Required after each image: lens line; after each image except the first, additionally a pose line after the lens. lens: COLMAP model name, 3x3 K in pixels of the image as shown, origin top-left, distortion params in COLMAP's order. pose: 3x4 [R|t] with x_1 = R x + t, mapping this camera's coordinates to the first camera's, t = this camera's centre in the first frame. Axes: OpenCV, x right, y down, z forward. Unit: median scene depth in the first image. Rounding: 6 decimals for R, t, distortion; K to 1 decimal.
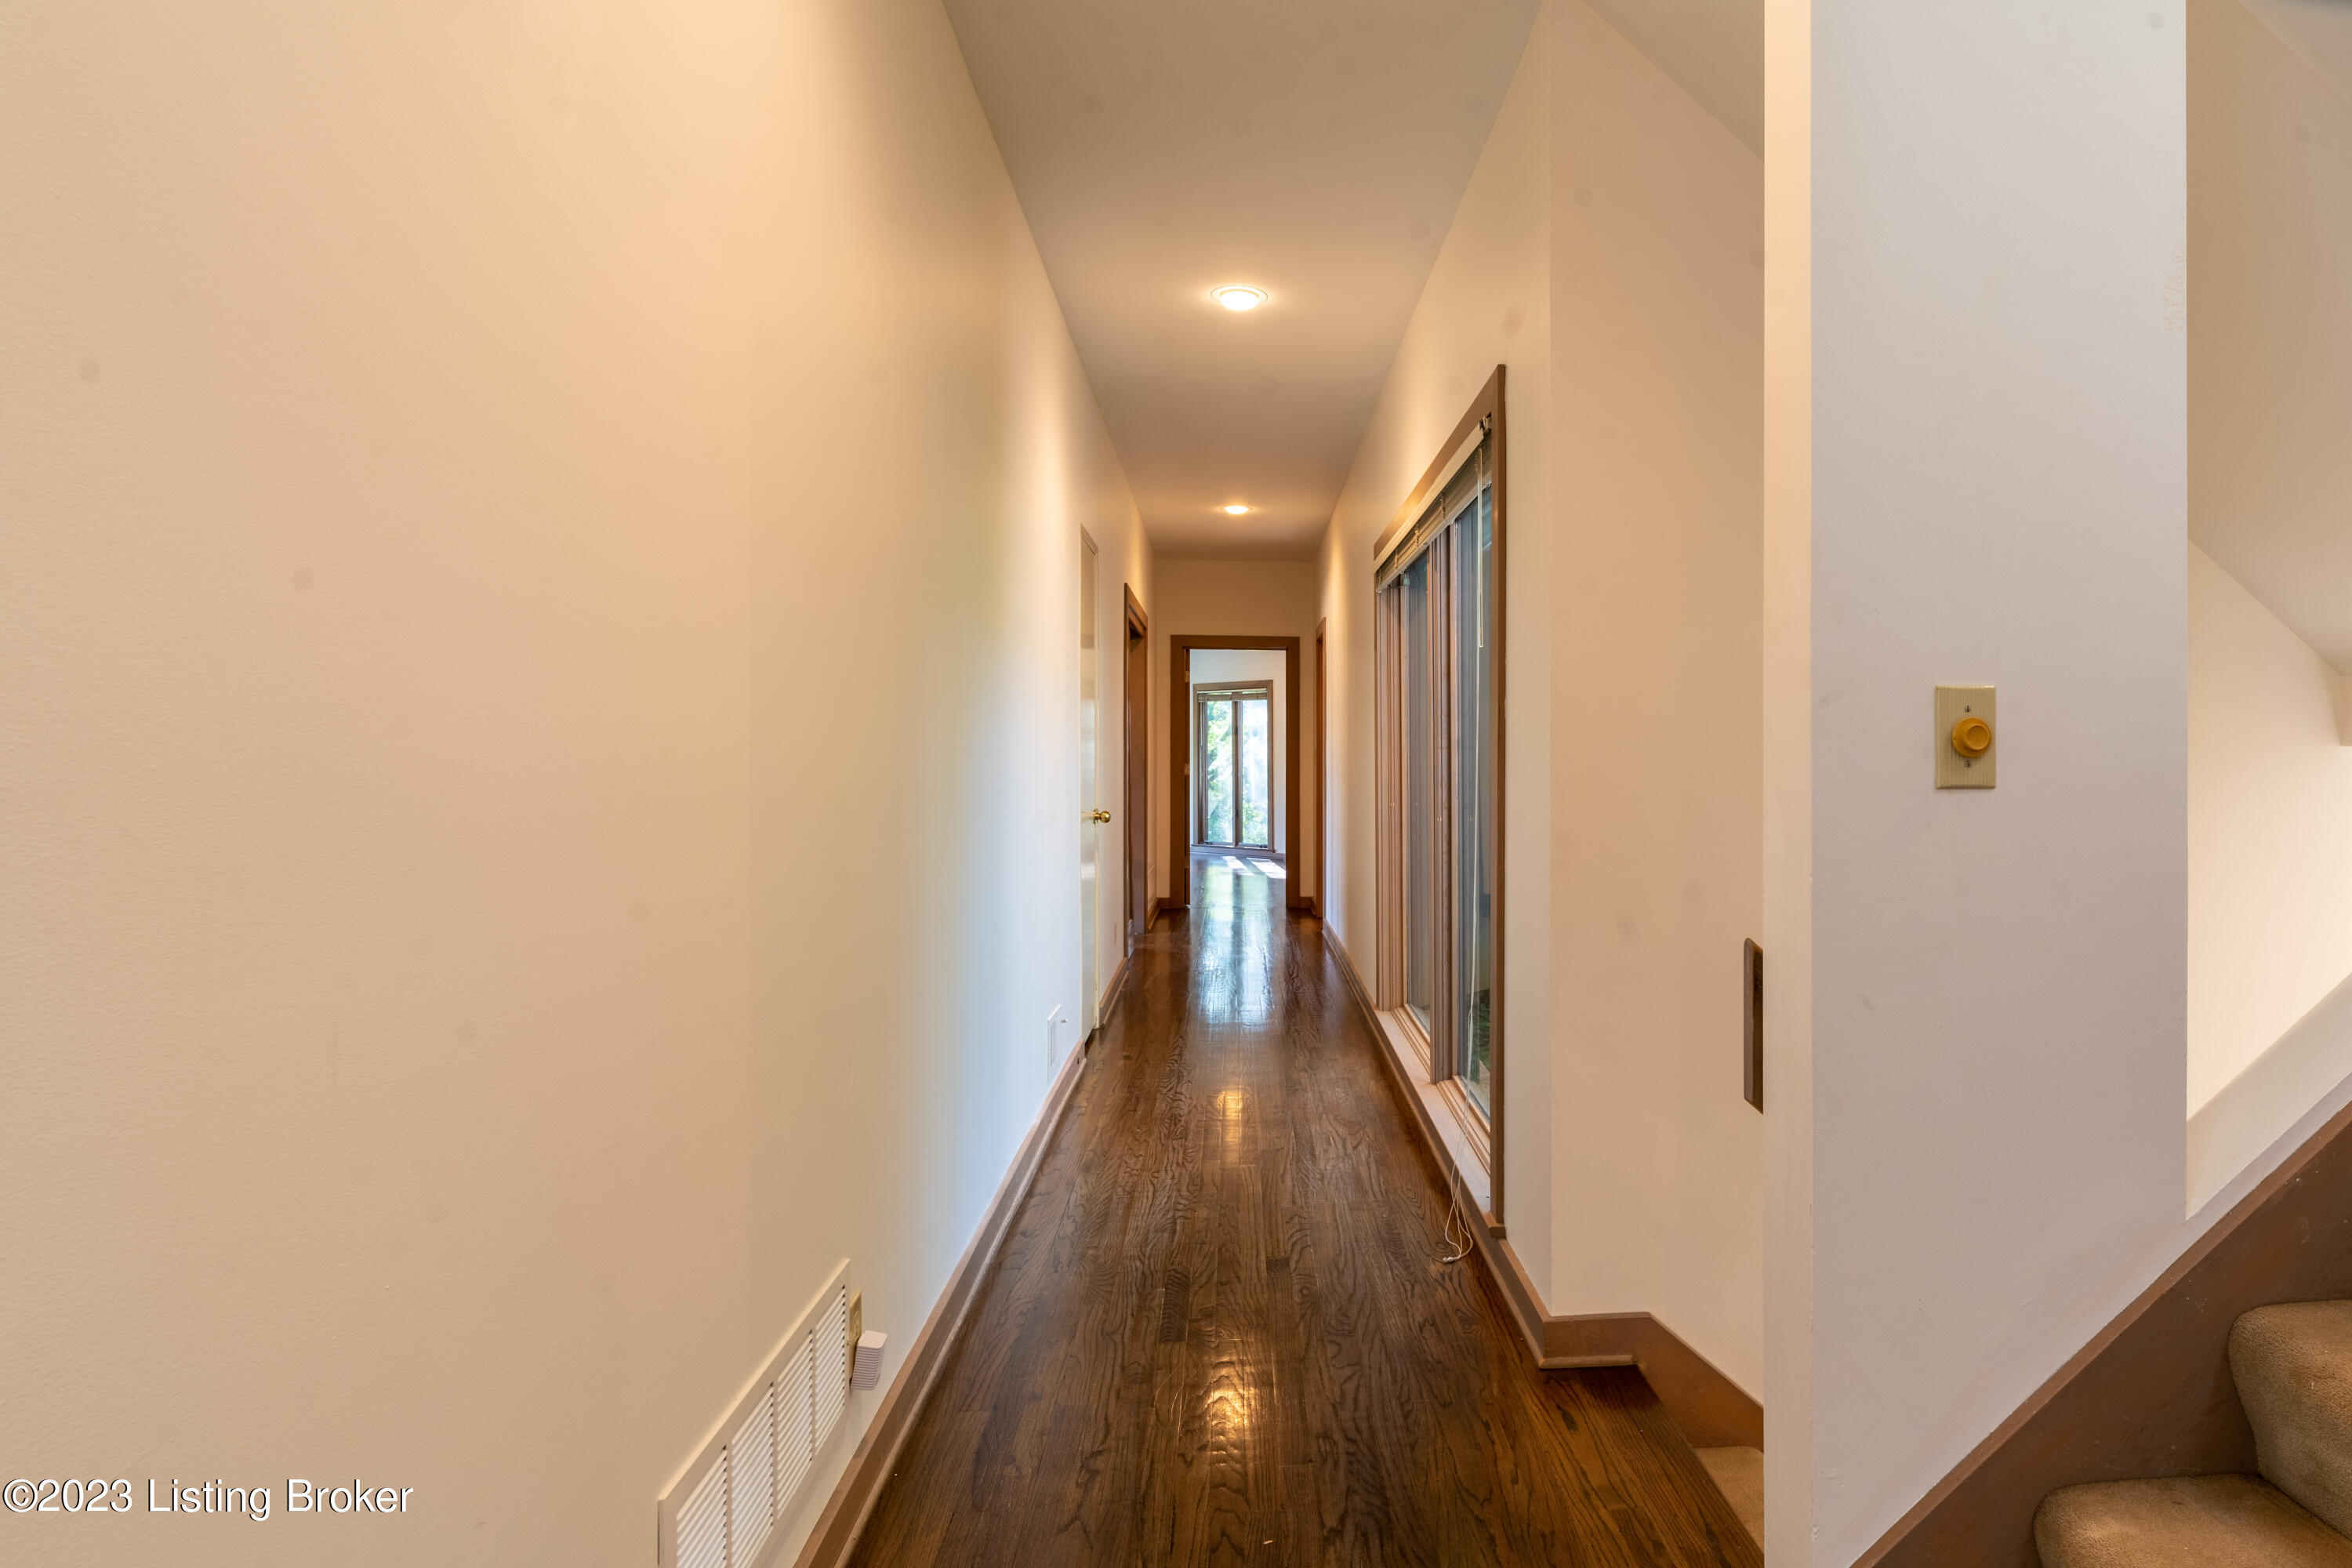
lens RADIAL K [[1254.8, 0, 1176.0], [0, 1254.8, 774.2], [0, 0, 1]] dist [-0.001956, -0.000136]
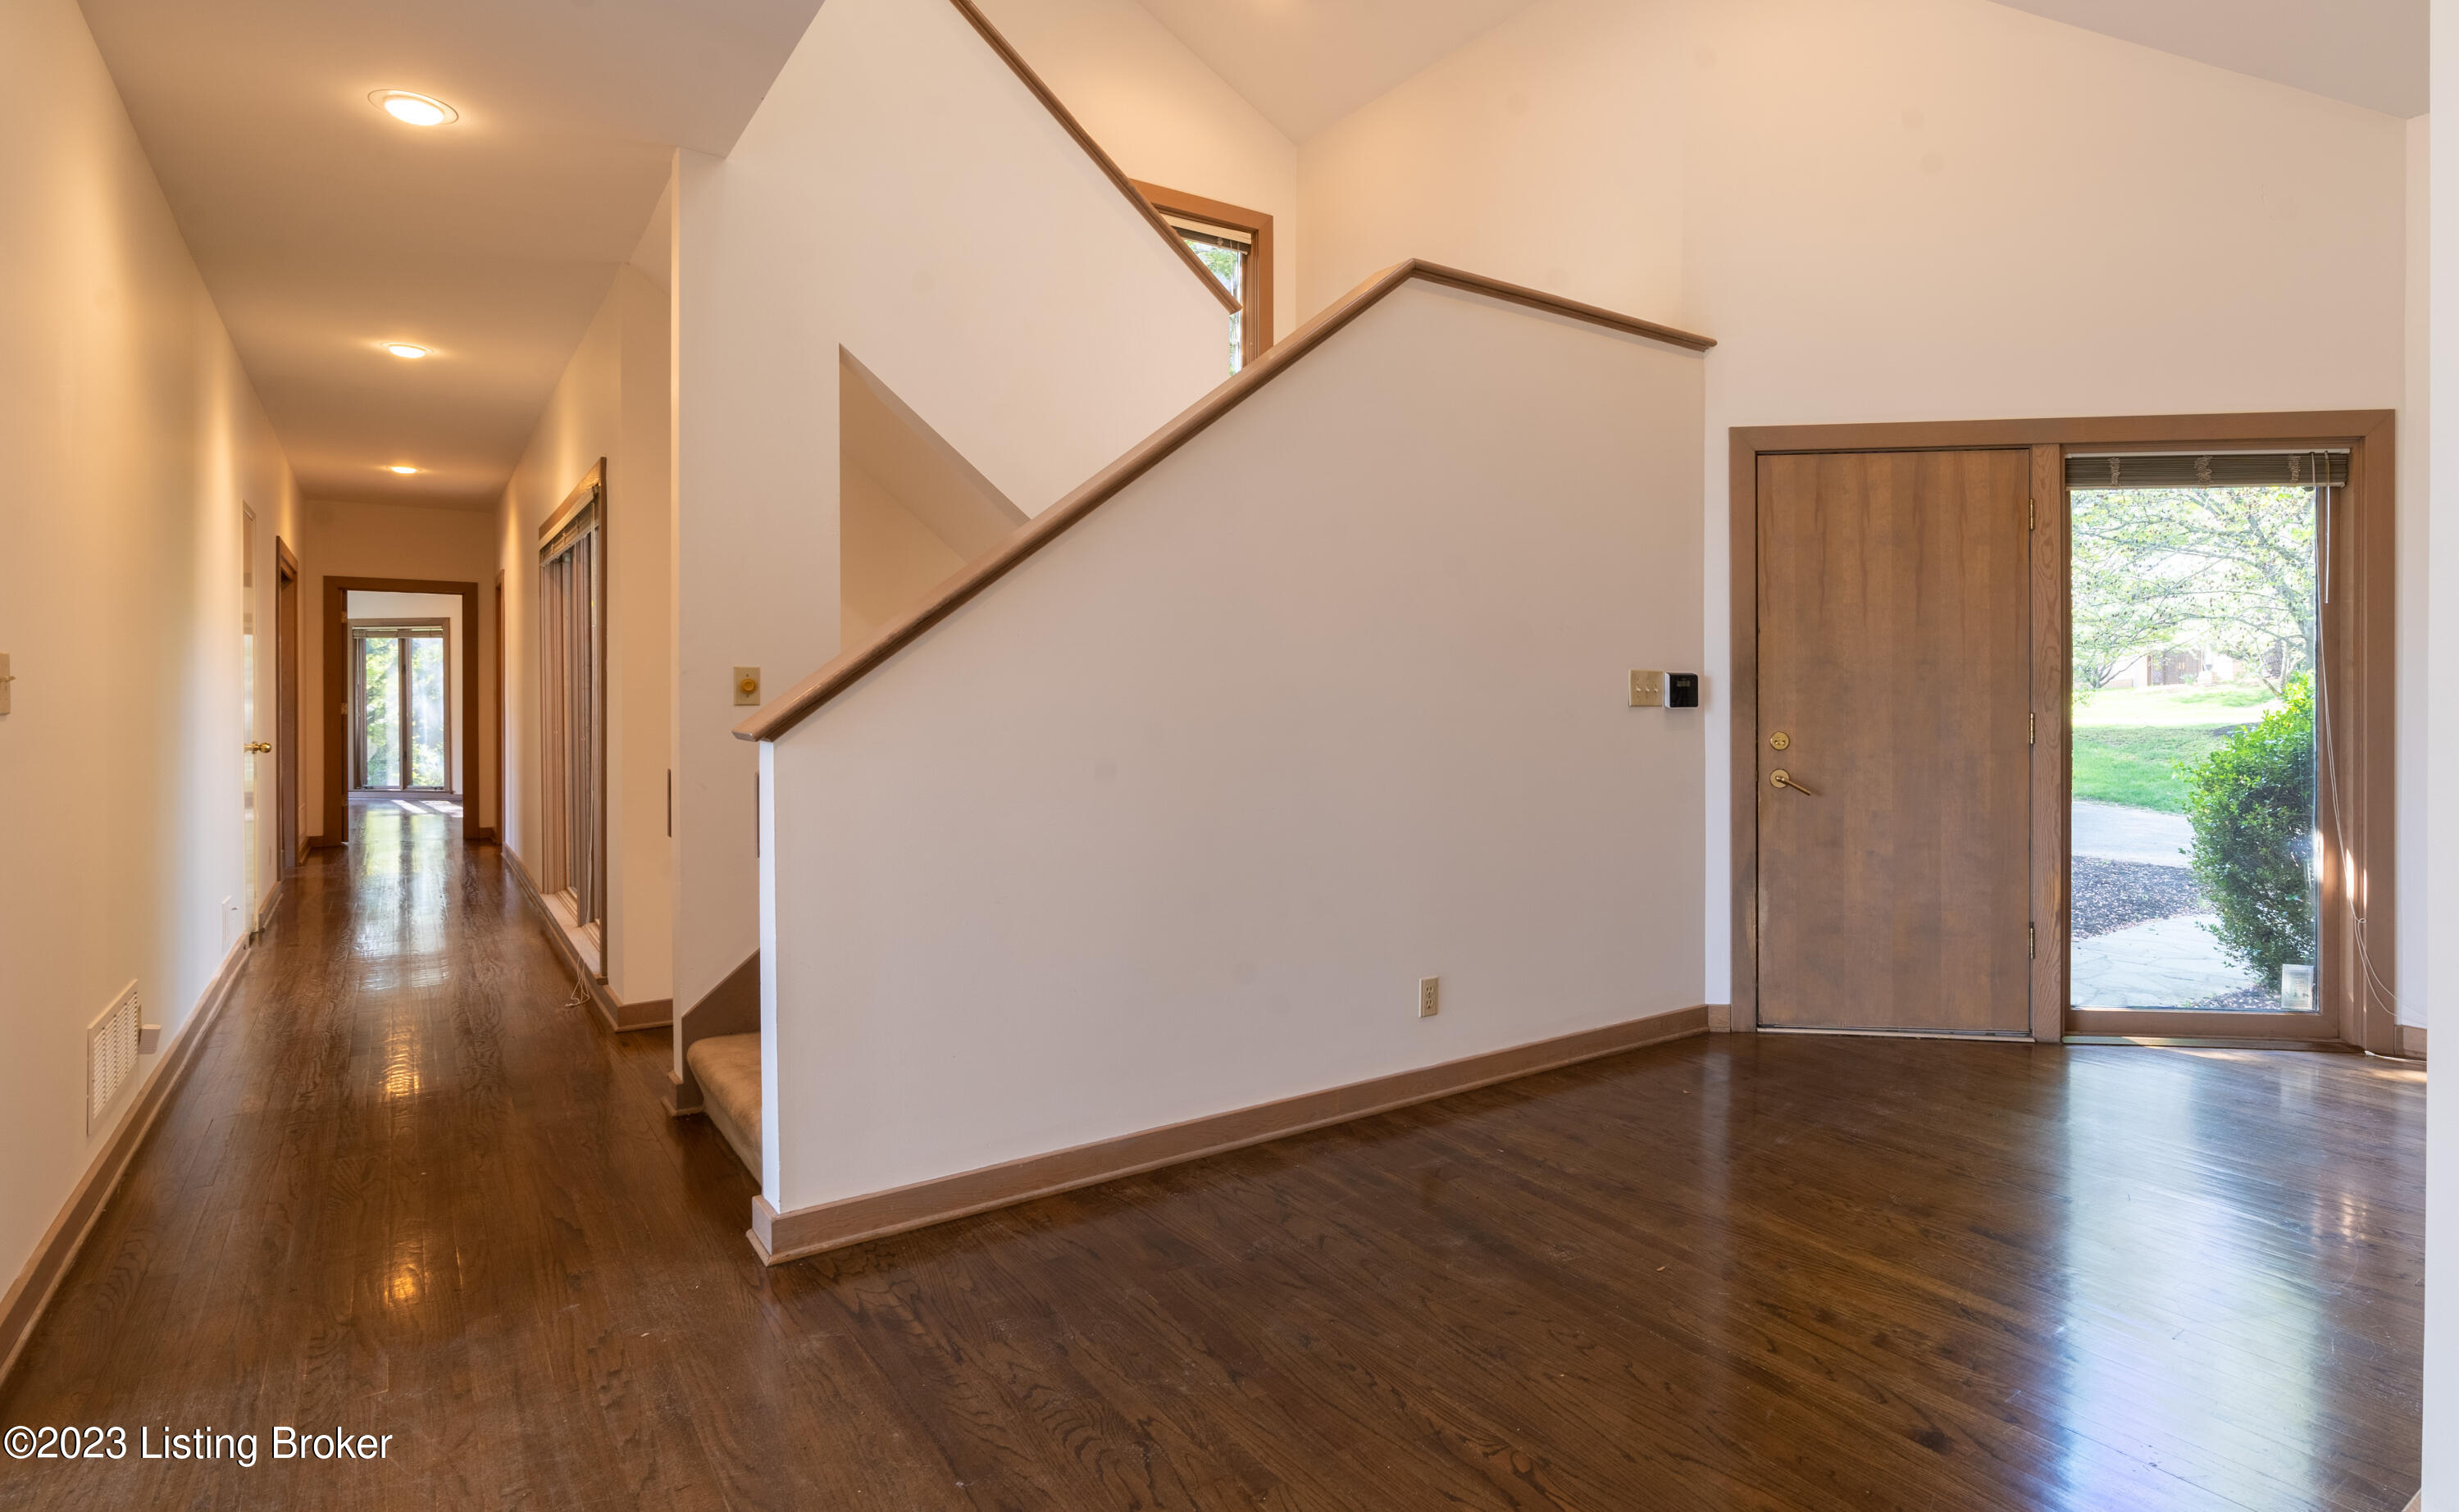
lens RADIAL K [[1268.0, 0, 1378.0], [0, 1268.0, 693.6], [0, 0, 1]] dist [-0.015931, -0.000238]
pose [[0.759707, -0.002344, 0.650261, -0.017250], [0.012397, 0.999864, -0.010878, 0.006001], [-0.650147, 0.016325, 0.759633, -0.350046]]
